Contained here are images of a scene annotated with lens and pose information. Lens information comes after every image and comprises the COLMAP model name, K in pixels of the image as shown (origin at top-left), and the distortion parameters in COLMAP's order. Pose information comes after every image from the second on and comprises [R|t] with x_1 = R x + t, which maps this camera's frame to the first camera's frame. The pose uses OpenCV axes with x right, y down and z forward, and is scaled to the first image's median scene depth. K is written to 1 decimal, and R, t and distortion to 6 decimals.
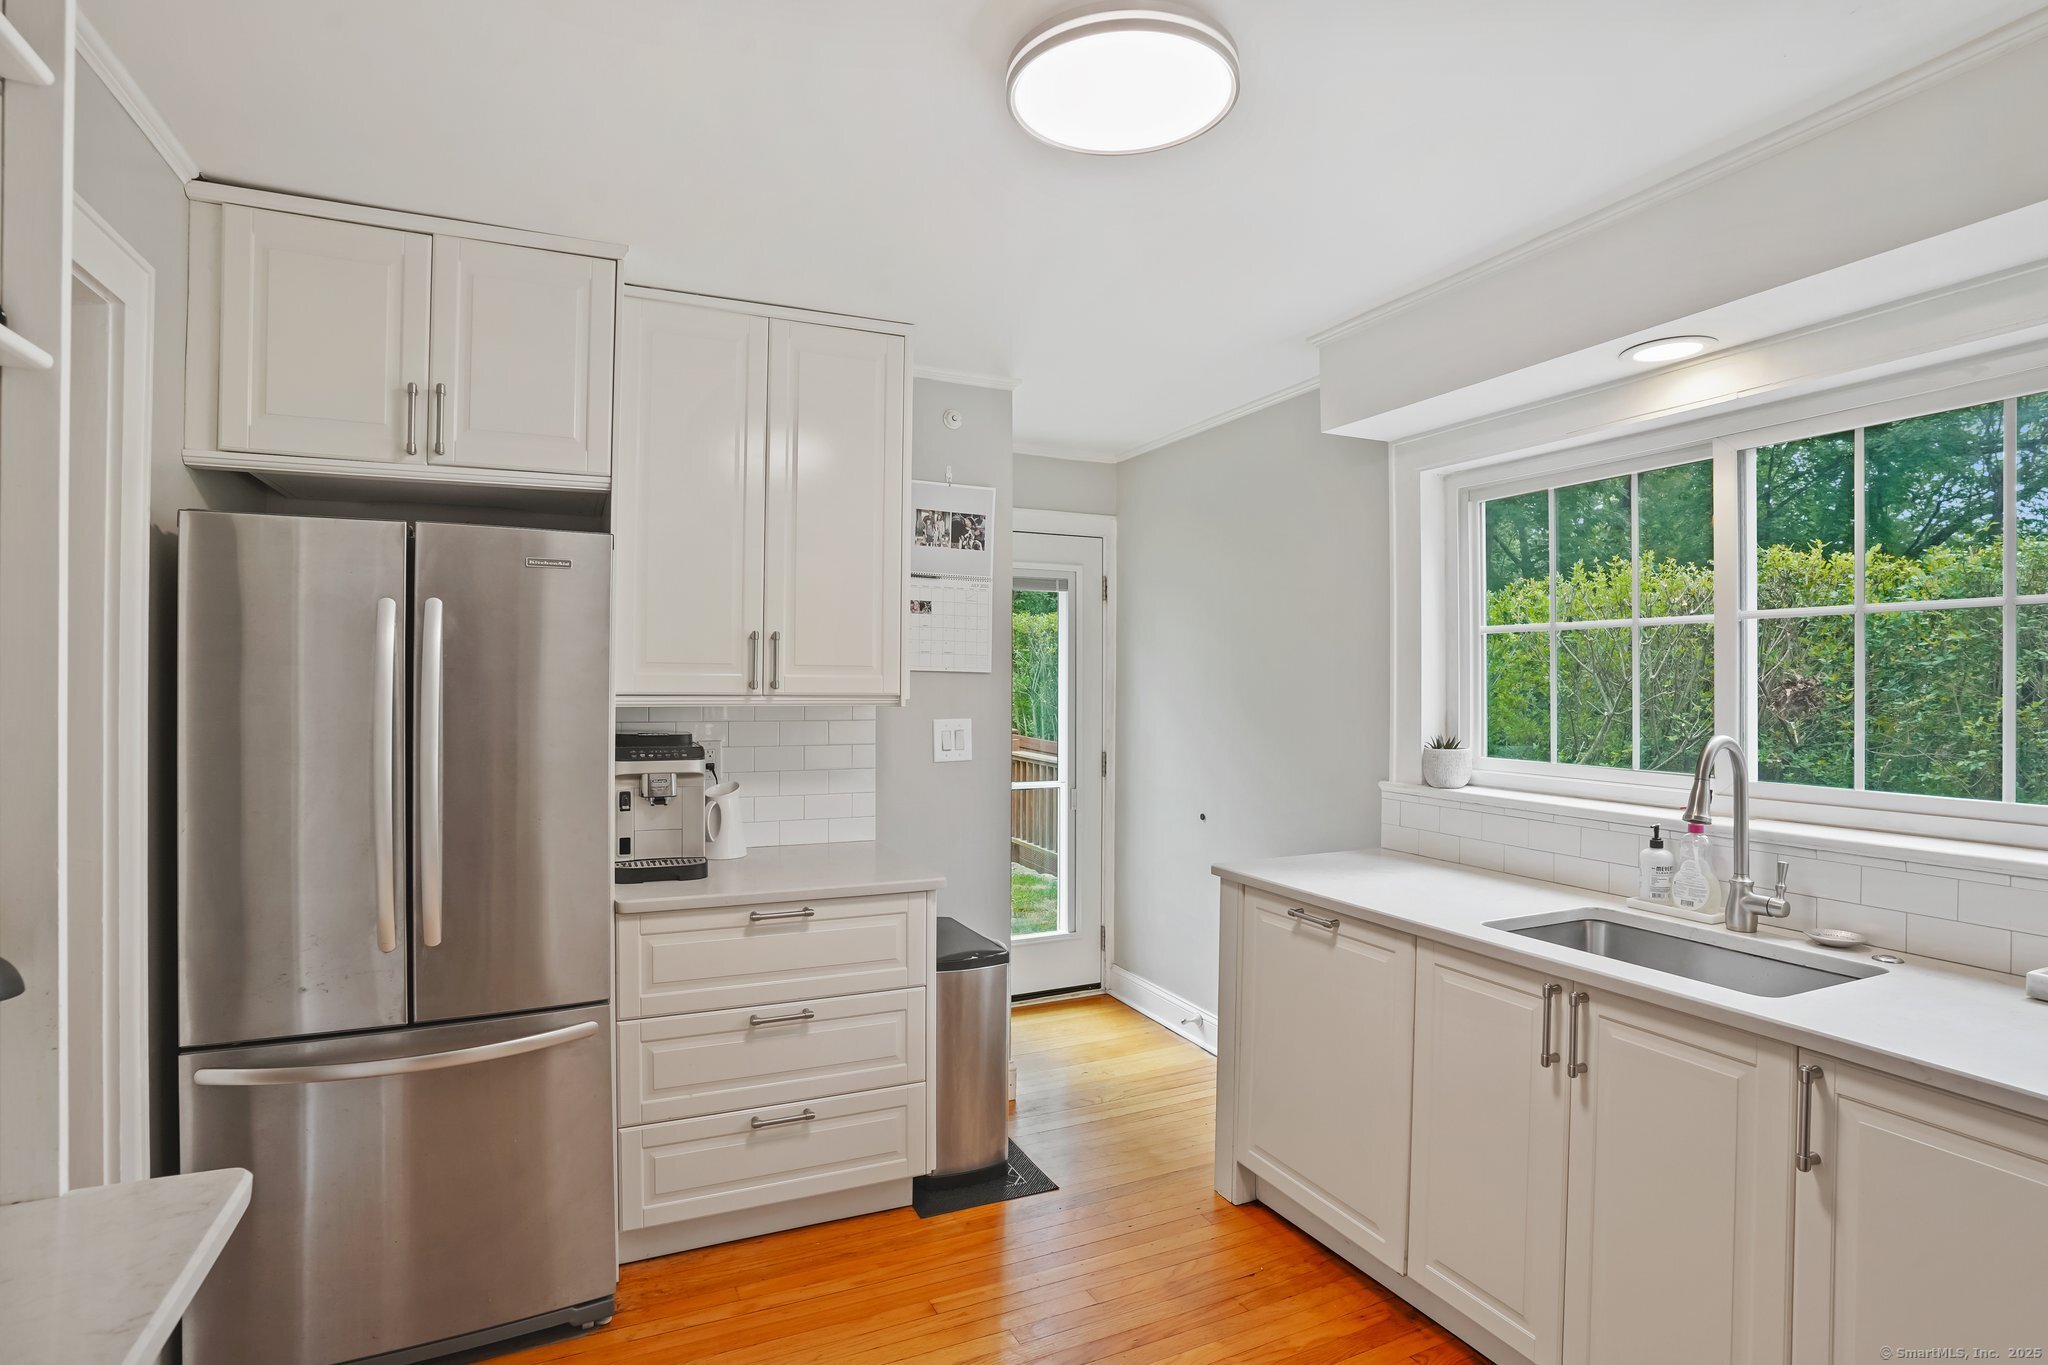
lens RADIAL K [[1017.9, 0, 1024.0], [0, 1017.9, 682.5], [0, 0, 1]] dist [-0.054752, 0.000238]
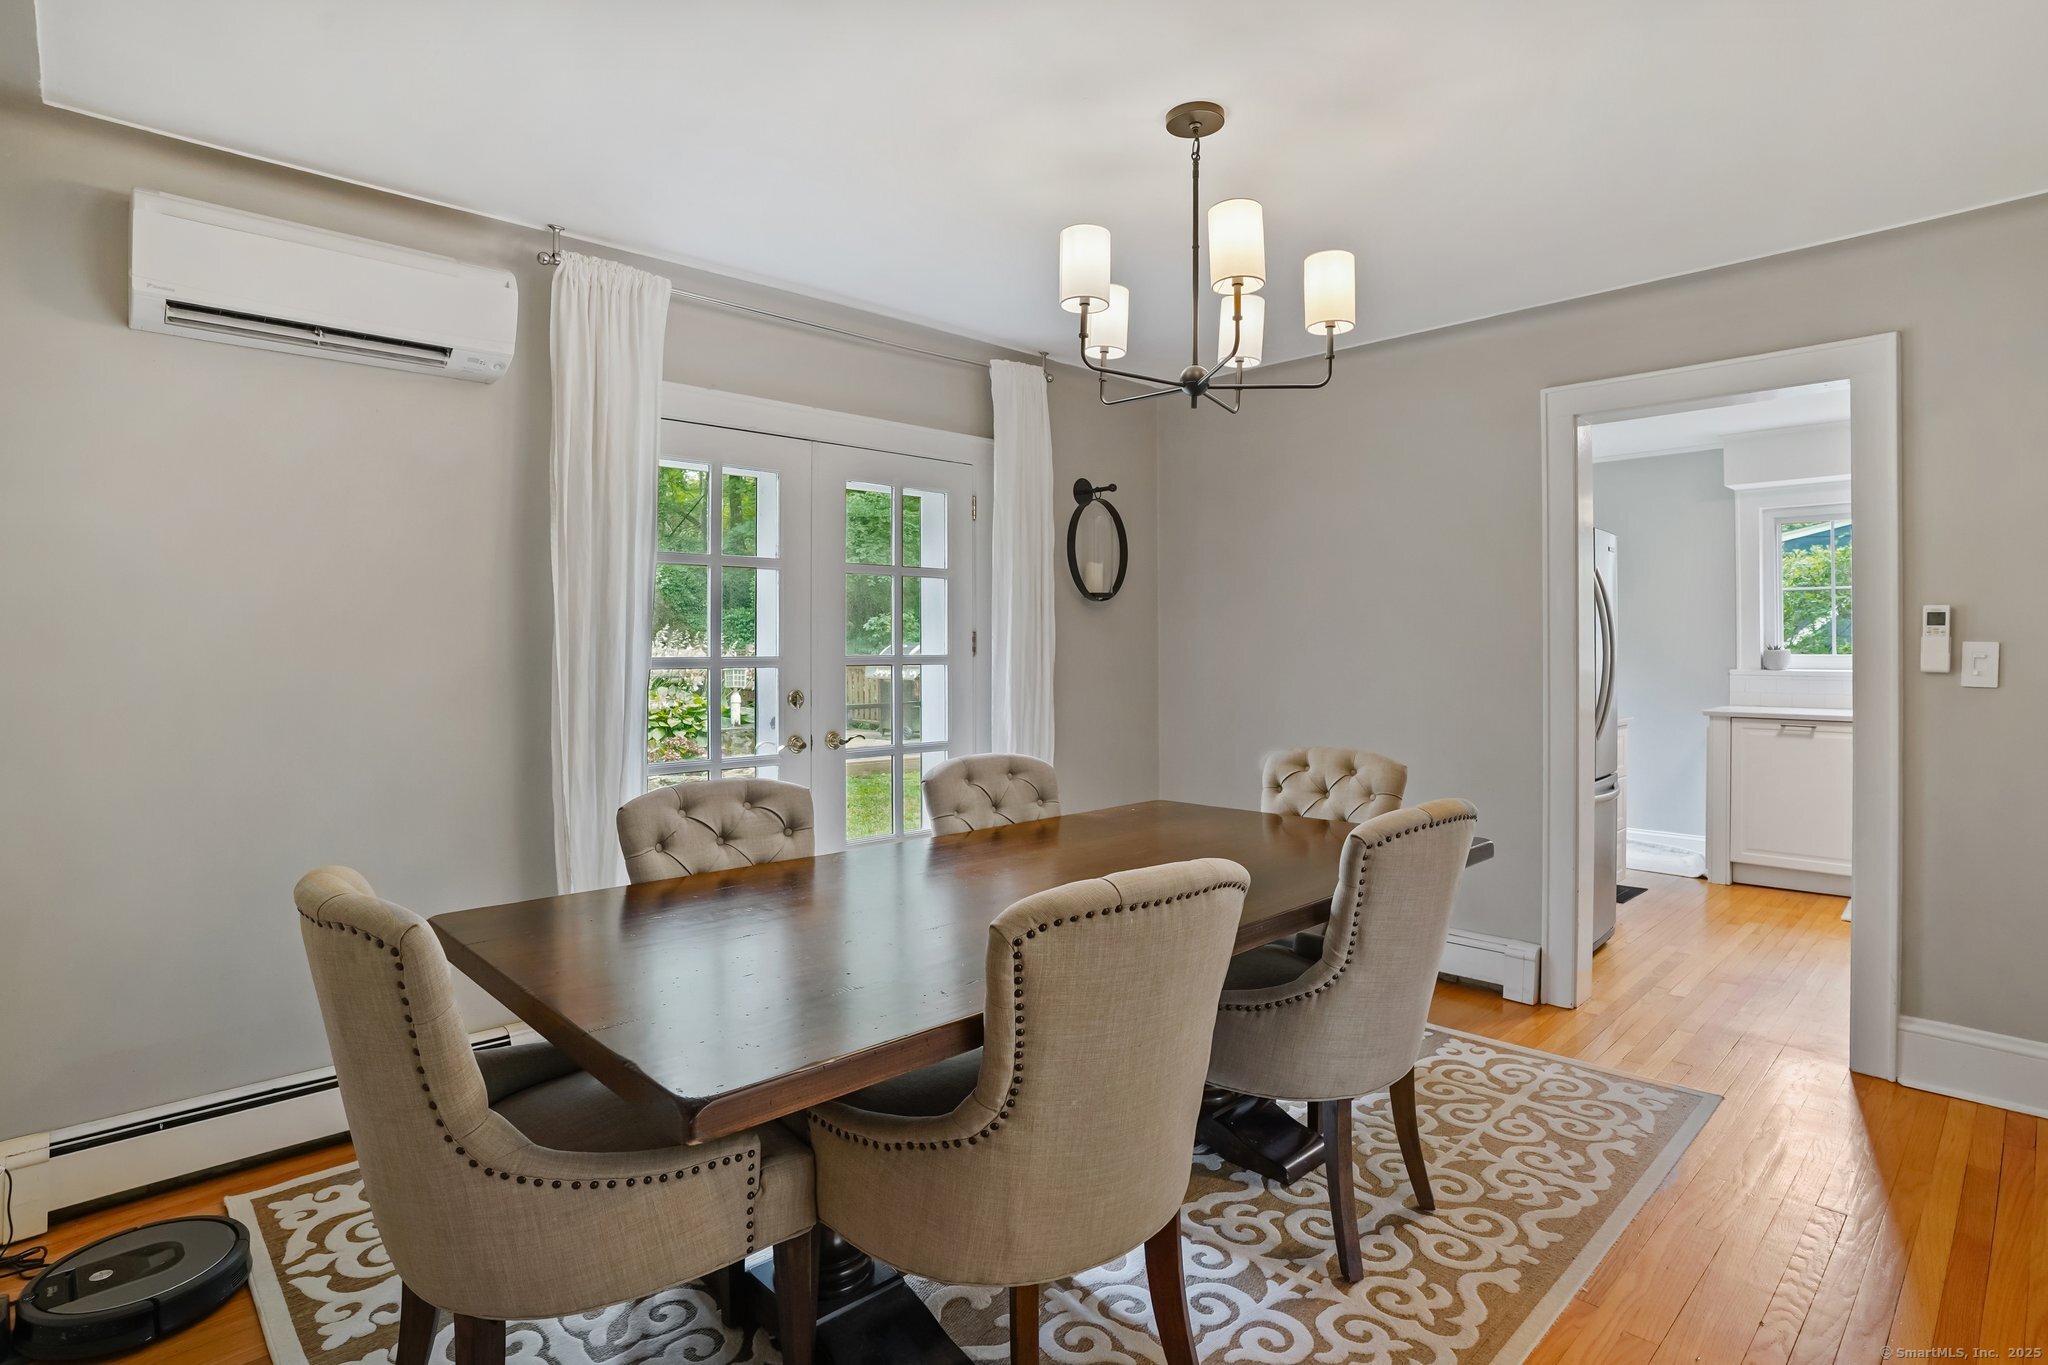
lens RADIAL K [[1043.7, 0, 1031.3], [0, 1043.7, 666.7], [0, 0, 1]] dist [-0.066076, 0.032533]
pose [[0.934413, -0.017566, 0.355758, -2.150215], [0.011320, 0.999743, 0.019632, 0.056011], [-0.356011, -0.014317, 0.934372, -0.439997]]
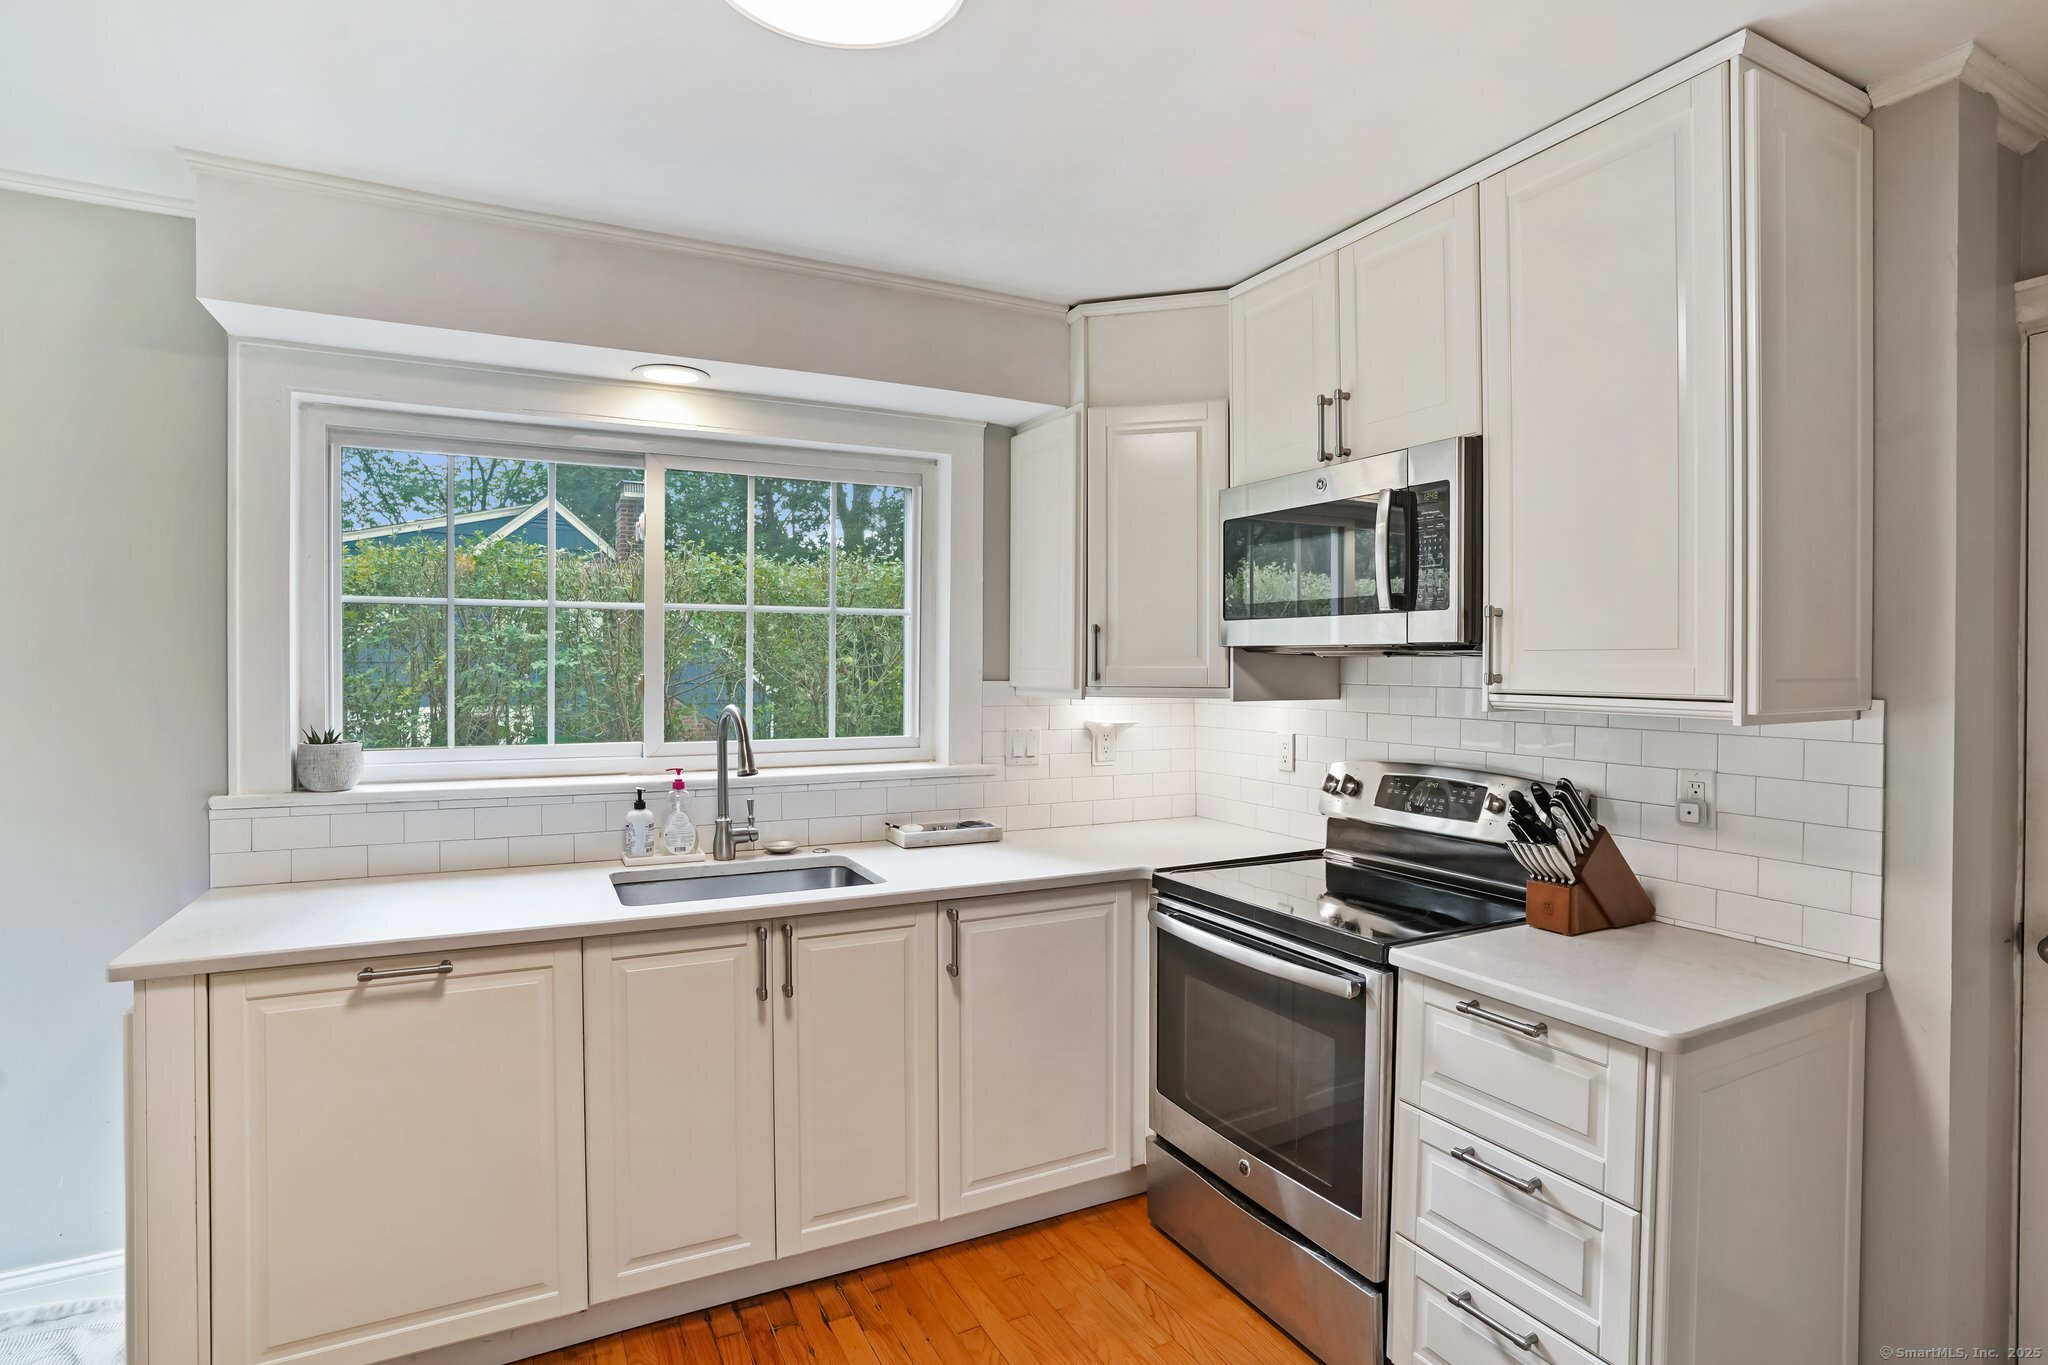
lens RADIAL K [[1043.7, 0, 1031.3], [0, 1043.7, 666.7], [0, 0, 1]] dist [-0.066076, 0.032533]
pose [[-0.059848, -0.011816, 0.998138, -0.564485], [-0.011126, 0.999876, 0.011170, -0.013345], [-0.998145, -0.010436, -0.059972, 0.633814]]
